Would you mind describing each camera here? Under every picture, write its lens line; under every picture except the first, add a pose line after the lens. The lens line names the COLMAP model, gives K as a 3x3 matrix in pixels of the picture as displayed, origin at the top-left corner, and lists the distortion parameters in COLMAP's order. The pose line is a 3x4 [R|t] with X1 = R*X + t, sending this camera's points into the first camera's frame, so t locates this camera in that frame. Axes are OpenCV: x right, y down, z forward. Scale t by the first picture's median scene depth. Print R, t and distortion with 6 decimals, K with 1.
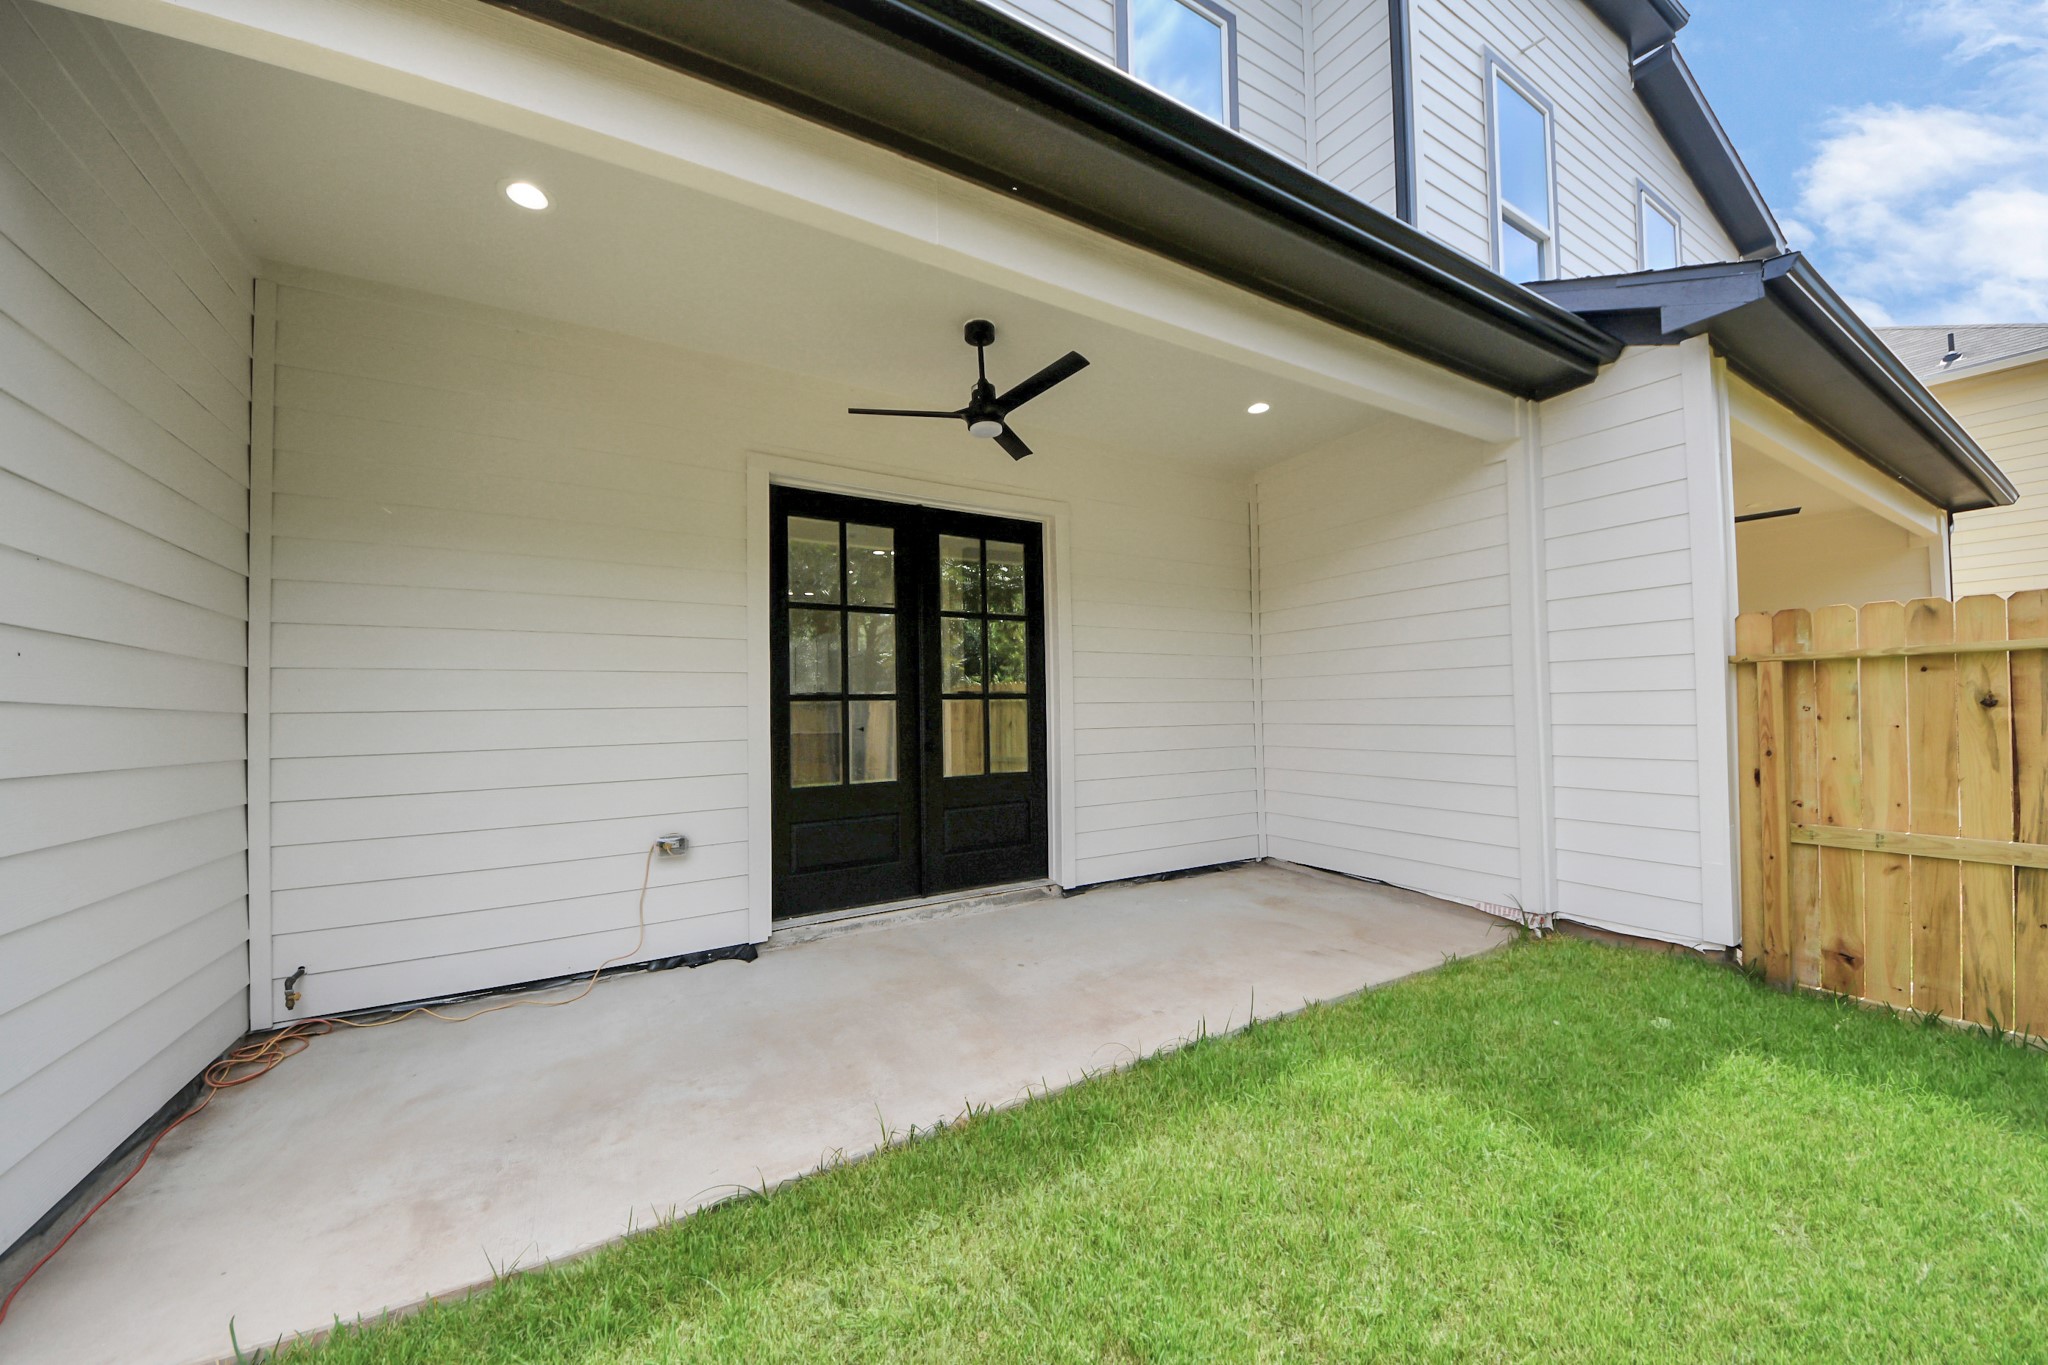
lens RADIAL K [[736.2, 0, 1024.0], [0, 736.2, 693.5], [0, 0, 1]] dist [0.034642, -0.018921]
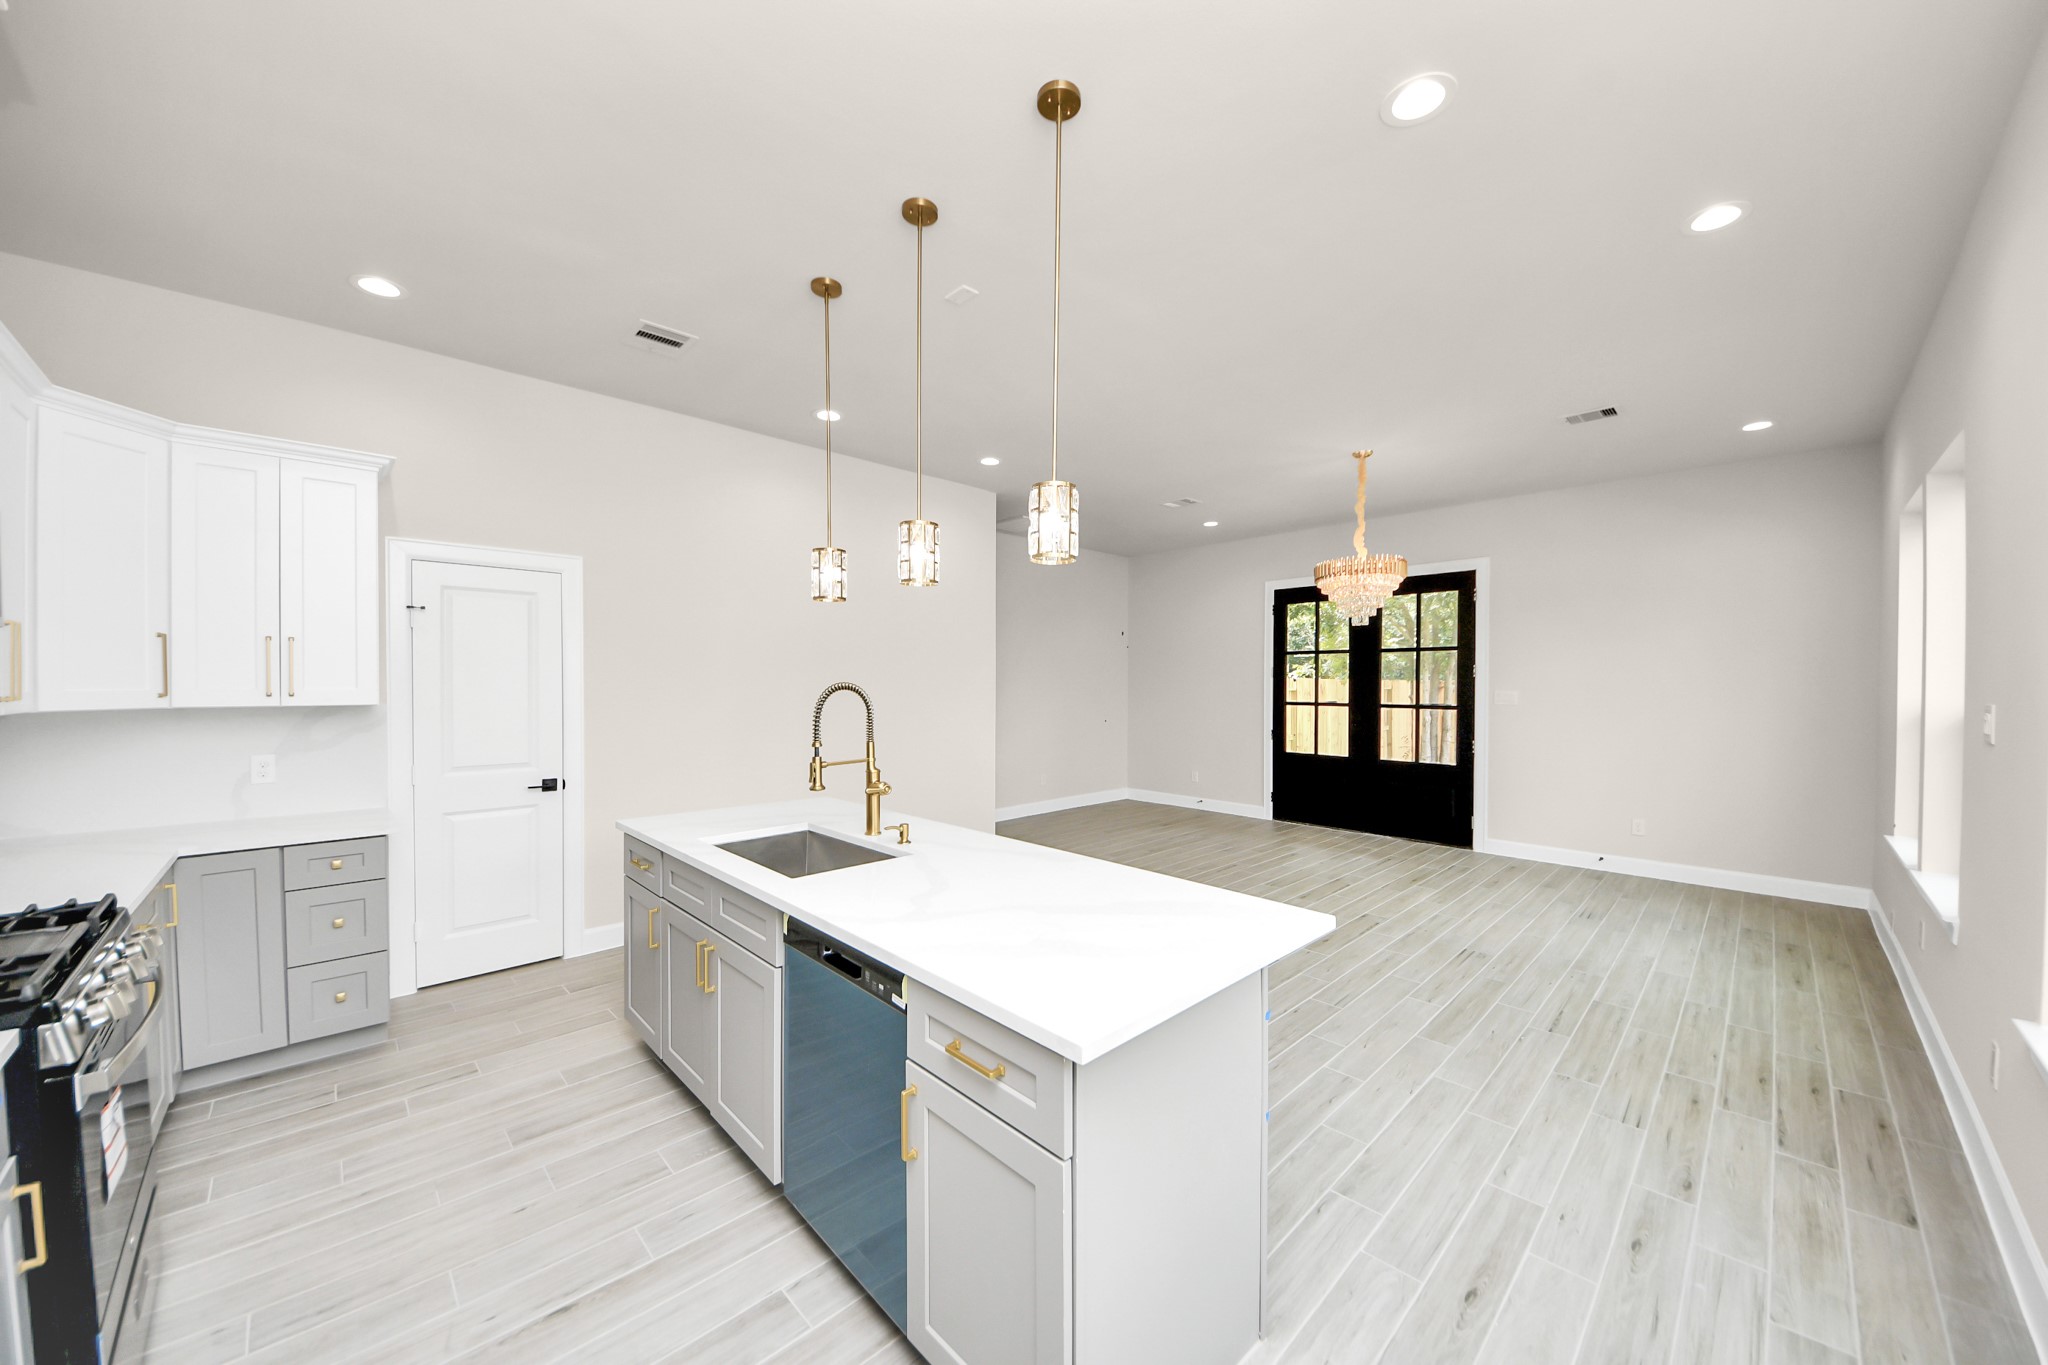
lens RADIAL K [[724.5, 0, 1027.9], [0, 724.5, 690.6], [0, 0, 1]] dist [0.011960, -0.012936]
pose [[0.222597, 0.033177, -0.974346, 1.174268], [0.012887, 0.999233, 0.036968, -0.090662], [0.974825, -0.020785, 0.221999, -0.032479]]
